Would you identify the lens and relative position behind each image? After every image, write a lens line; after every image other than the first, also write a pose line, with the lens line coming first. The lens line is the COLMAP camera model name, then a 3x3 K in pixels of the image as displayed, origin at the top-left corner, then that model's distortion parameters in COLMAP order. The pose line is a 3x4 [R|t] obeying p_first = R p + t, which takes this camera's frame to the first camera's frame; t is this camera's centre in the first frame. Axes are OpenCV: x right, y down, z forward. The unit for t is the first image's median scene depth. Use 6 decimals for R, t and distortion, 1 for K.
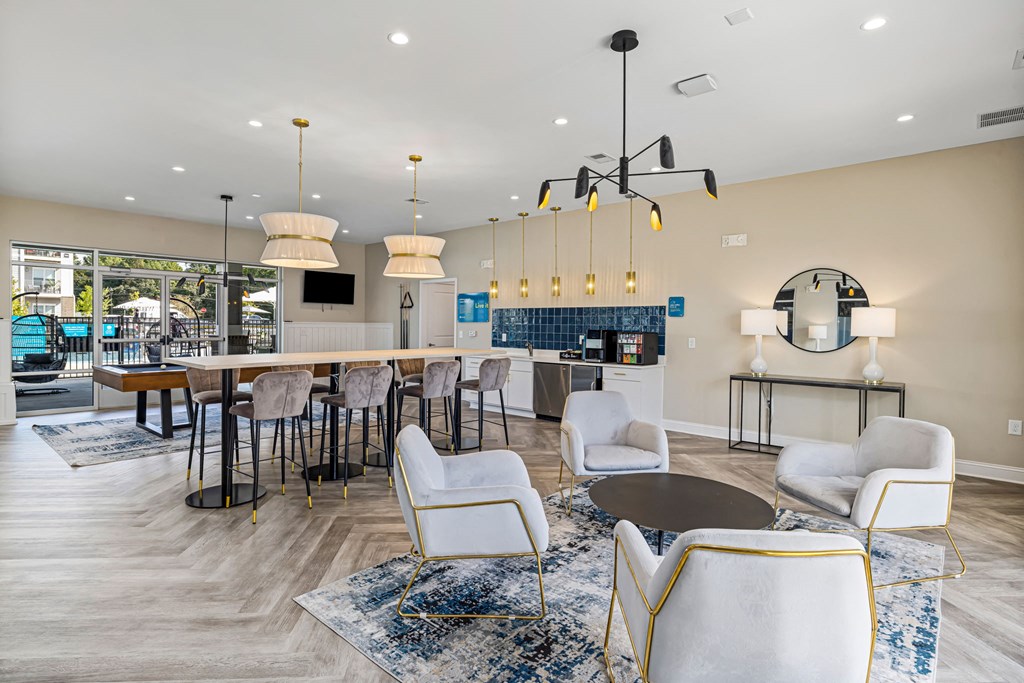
lens RADIAL K [[513.4, 0, 493.0], [0, 513.4, 330.3], [0, 0, 1]] dist [0.000108, -0.000174]
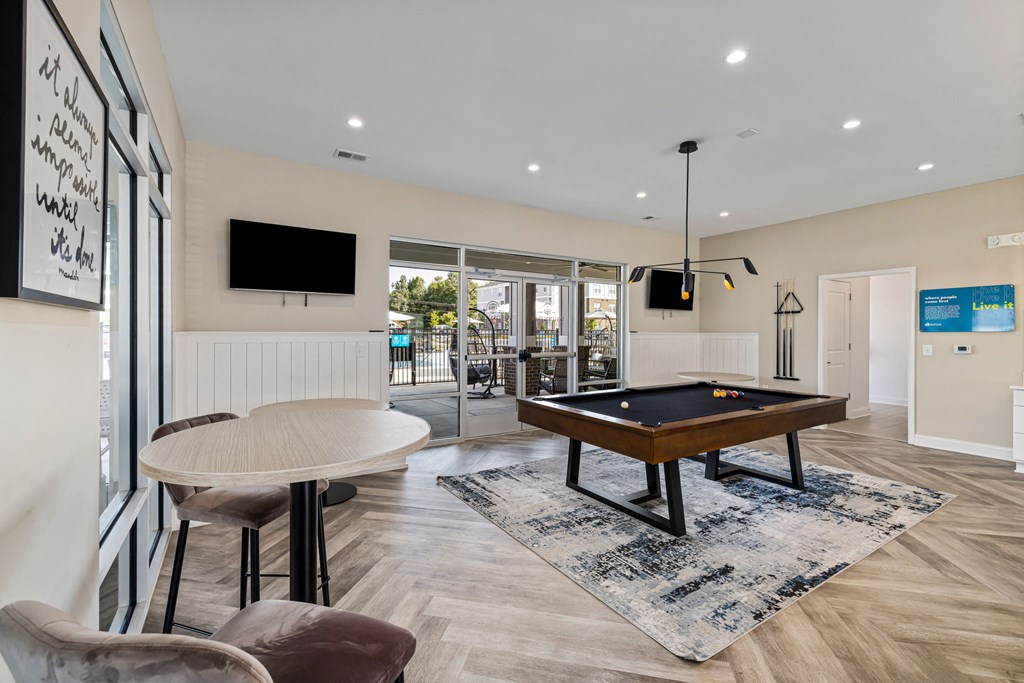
lens RADIAL K [[432.0, 0, 508.4], [0, 432.0, 331.9], [0, 0, 1]] dist [0.000586, -0.000051]
pose [[0.963692, -0.005729, -0.266956, -0.472191], [0.002721, 0.999929, -0.011638, -0.011334], [0.267003, 0.010489, 0.963638, 0.321467]]
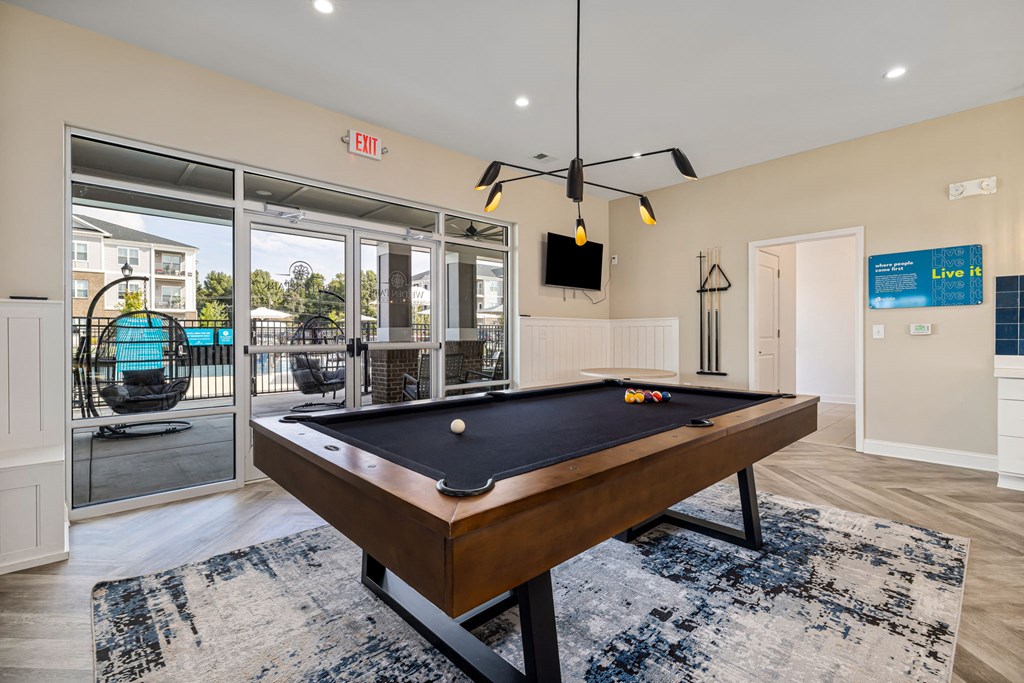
lens RADIAL K [[456.0, 0, 506.2], [0, 456.0, 333.9], [0, 0, 1]] dist [-0.008482, 0.000437]
pose [[0.996225, -0.012596, -0.085896, -0.434263], [0.011645, 0.999865, -0.011559, 0.012290], [0.086030, 0.010515, 0.996237, 0.529372]]
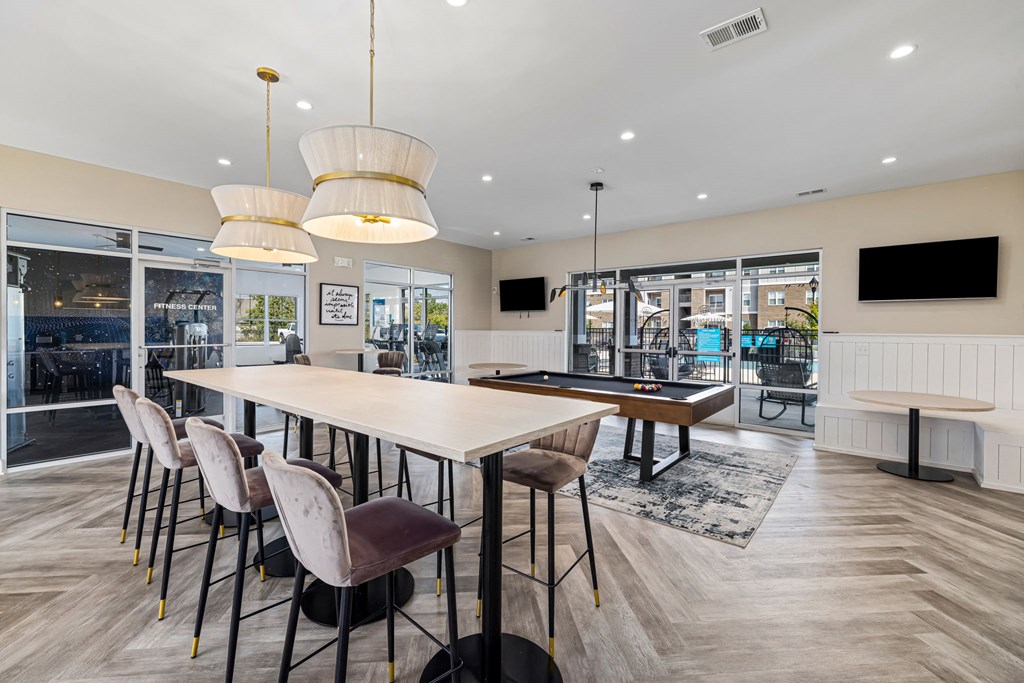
lens RADIAL K [[431.3, 0, 507.4], [0, 431.3, 330.9], [0, 0, 1]] dist [0.002824, -0.000030]
pose [[0.045204, -0.008354, -0.998943, 0.148162], [-0.013859, 0.999864, -0.008989, -0.009047], [0.998882, 0.014251, 0.045083, 0.655952]]
